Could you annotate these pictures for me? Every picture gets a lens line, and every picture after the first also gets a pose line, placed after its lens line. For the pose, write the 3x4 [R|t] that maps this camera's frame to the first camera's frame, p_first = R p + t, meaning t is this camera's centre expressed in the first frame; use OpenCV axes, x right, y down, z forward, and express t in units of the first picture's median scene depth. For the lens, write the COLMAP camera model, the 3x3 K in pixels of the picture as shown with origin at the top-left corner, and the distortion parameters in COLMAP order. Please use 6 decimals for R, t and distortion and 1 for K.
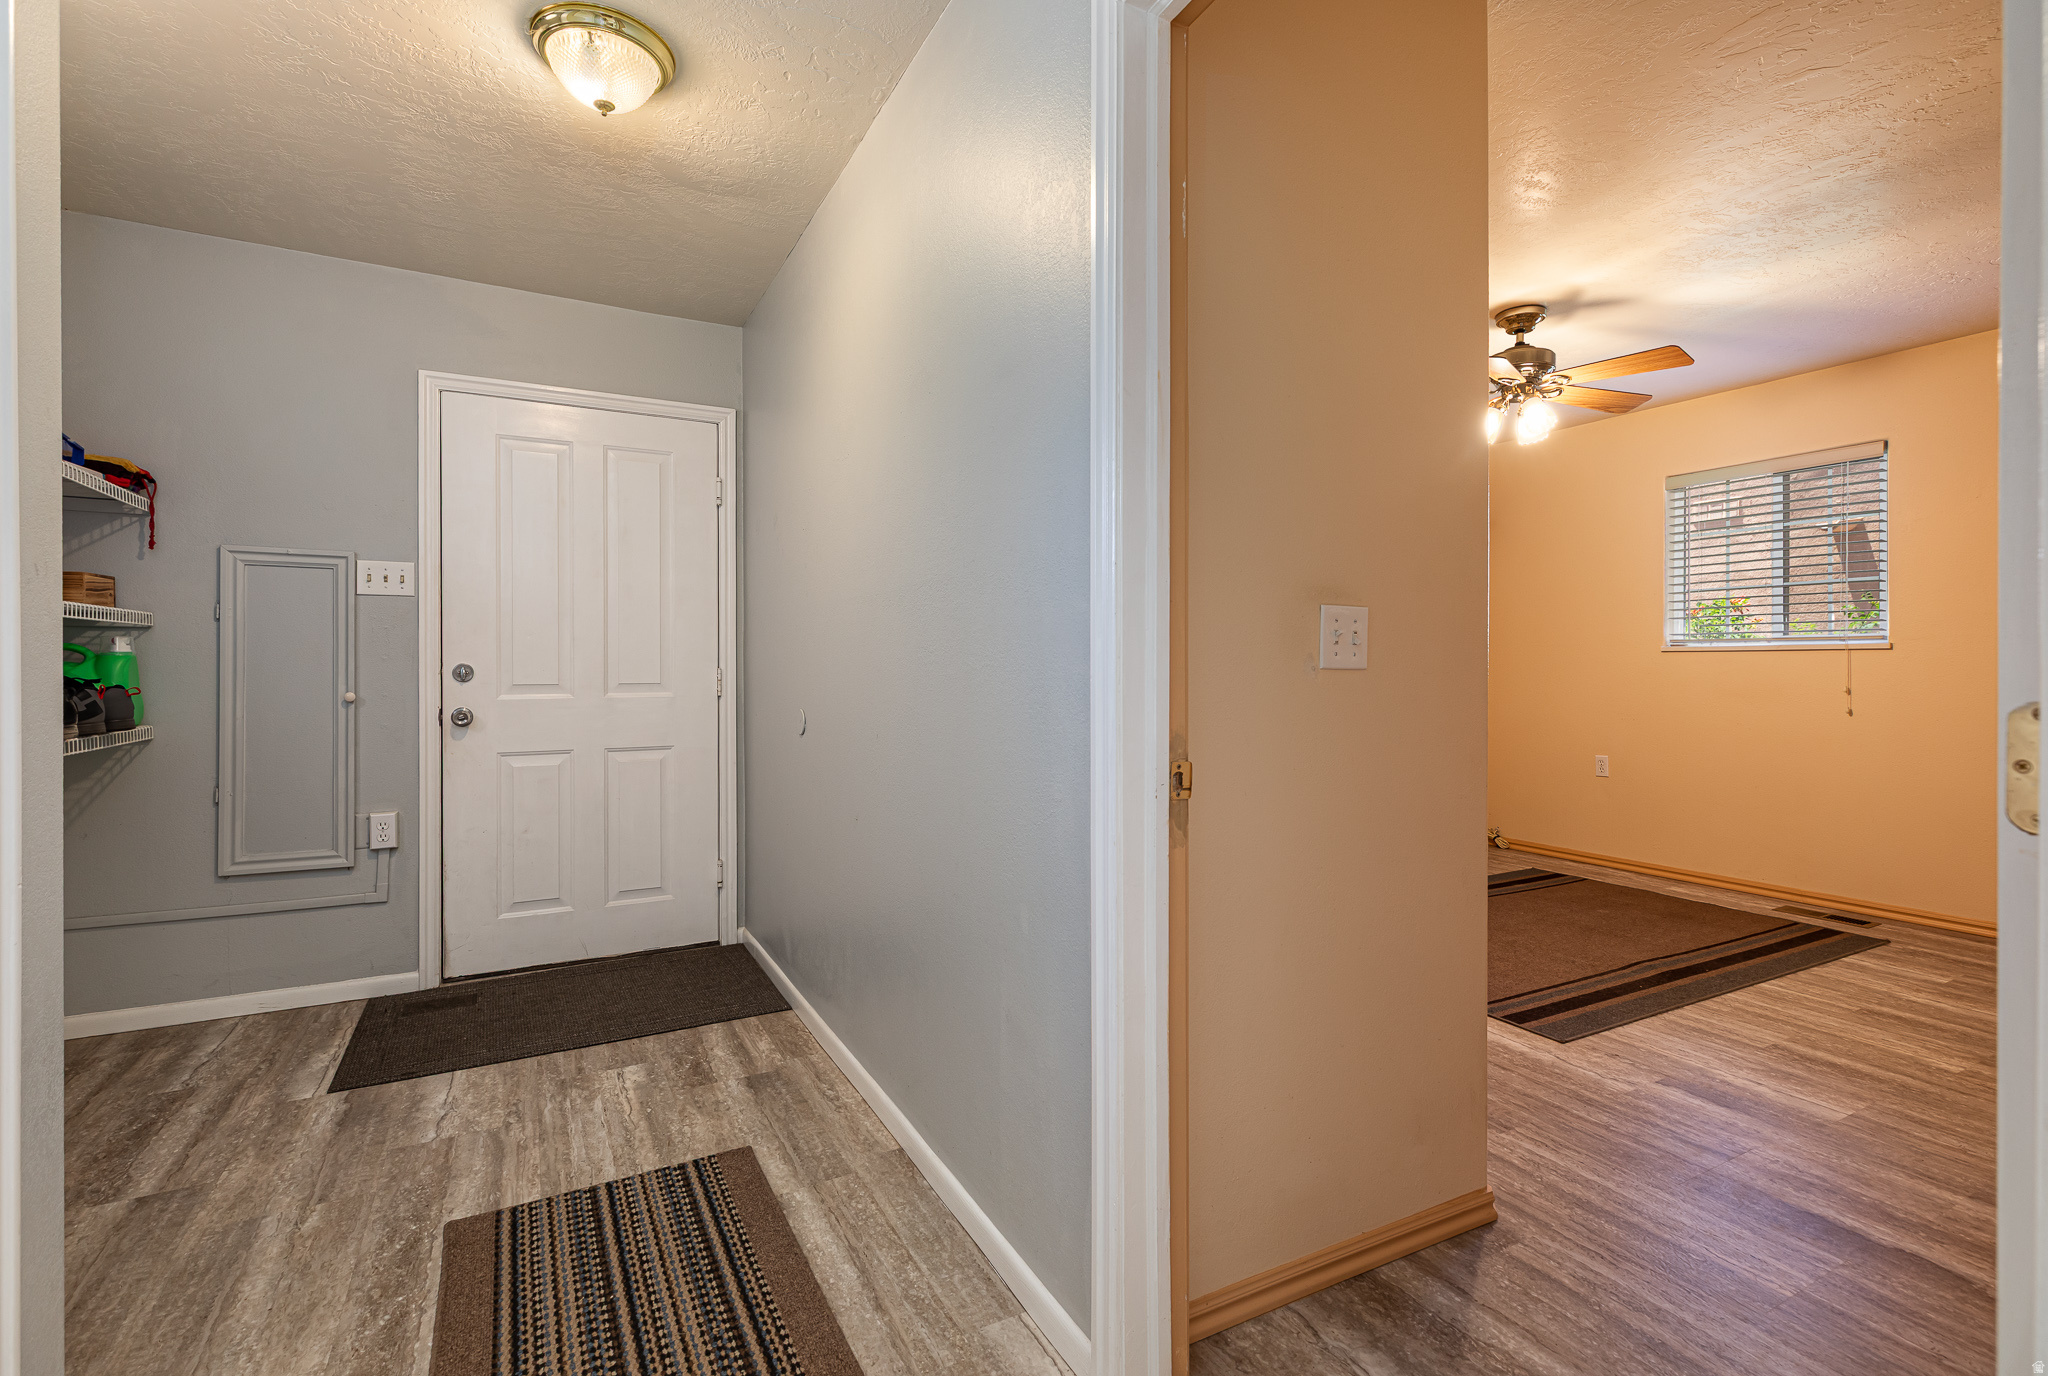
lens RADIAL K [[931.5, 0, 1020.3], [0, 931.5, 674.6], [0, 0, 1]] dist [0.001850, 0.001321]
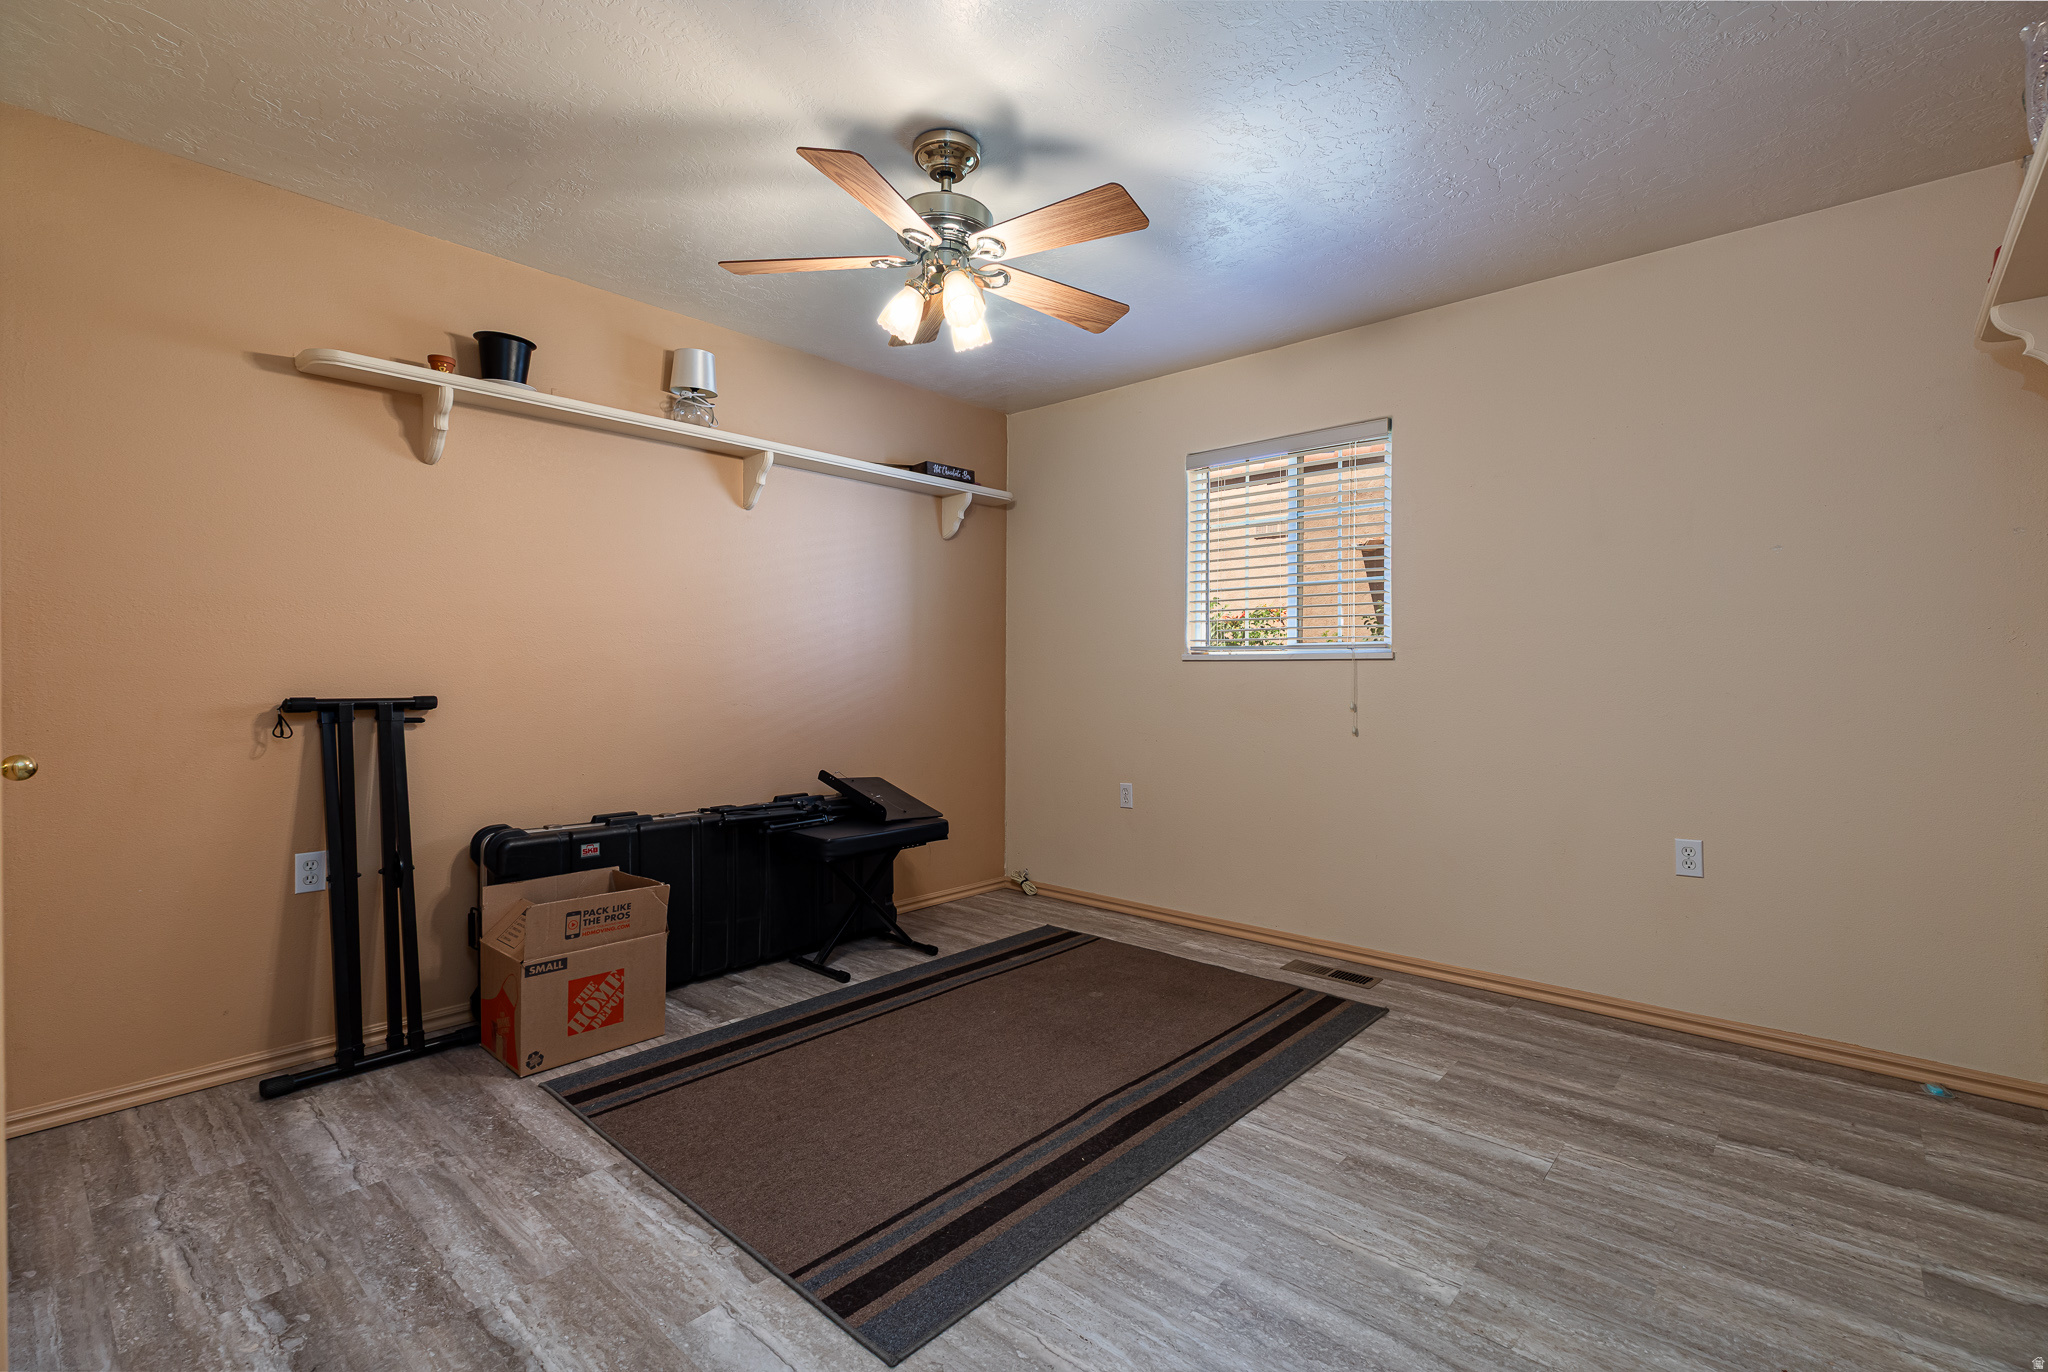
lens RADIAL K [[931.5, 0, 1022.1], [0, 931.5, 684.6], [0, 0, 1]] dist [0.001850, 0.001321]
pose [[0.937886, 0.002549, 0.346935, 0.362233], [-0.003255, 0.999994, 0.001453, -0.004878], [-0.346929, -0.002492, 0.937888, 0.361426]]
